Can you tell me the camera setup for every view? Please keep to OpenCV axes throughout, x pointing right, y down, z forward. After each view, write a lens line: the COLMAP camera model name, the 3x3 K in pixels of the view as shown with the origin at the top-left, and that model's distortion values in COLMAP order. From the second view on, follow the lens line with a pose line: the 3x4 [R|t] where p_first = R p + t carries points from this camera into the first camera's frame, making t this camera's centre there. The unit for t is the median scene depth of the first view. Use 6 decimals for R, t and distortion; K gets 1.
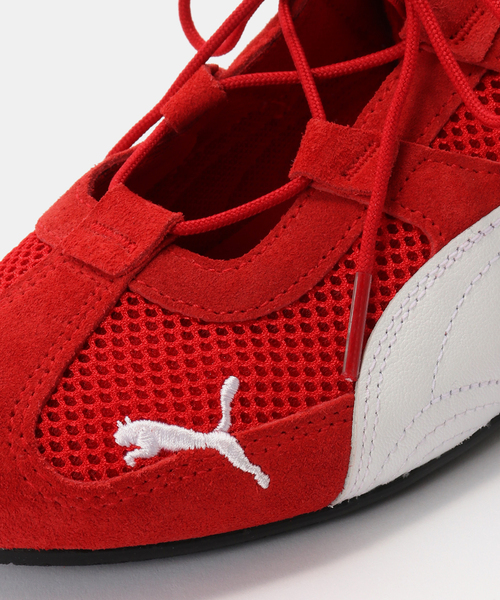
lens RADIAL K [[1218.0, 0, 250.0], [0, 1218.0, 300.0], [0, 0, 1]] dist [0.015334, 0.261585]
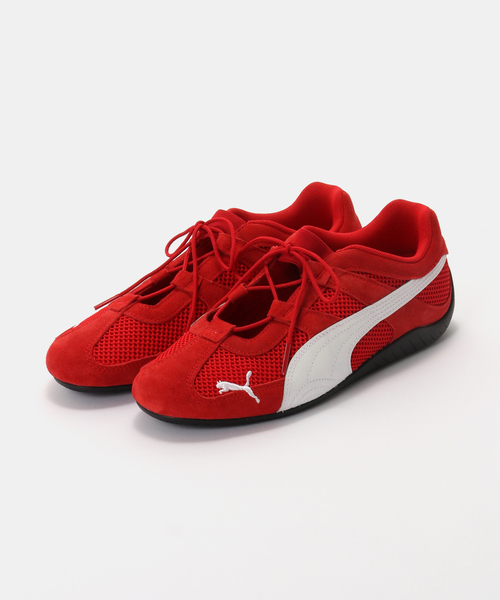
lens RADIAL K [[1218.0, 0, 250.0], [0, 1218.0, 300.0], [0, 0, 1]] dist [0.015334, 0.261585]
pose [[0.998955, 0.032280, 0.032342, -0.129585], [-0.025788, 0.982559, -0.184156, 0.490992], [-0.037723, 0.183130, 0.982365, -2.387268]]
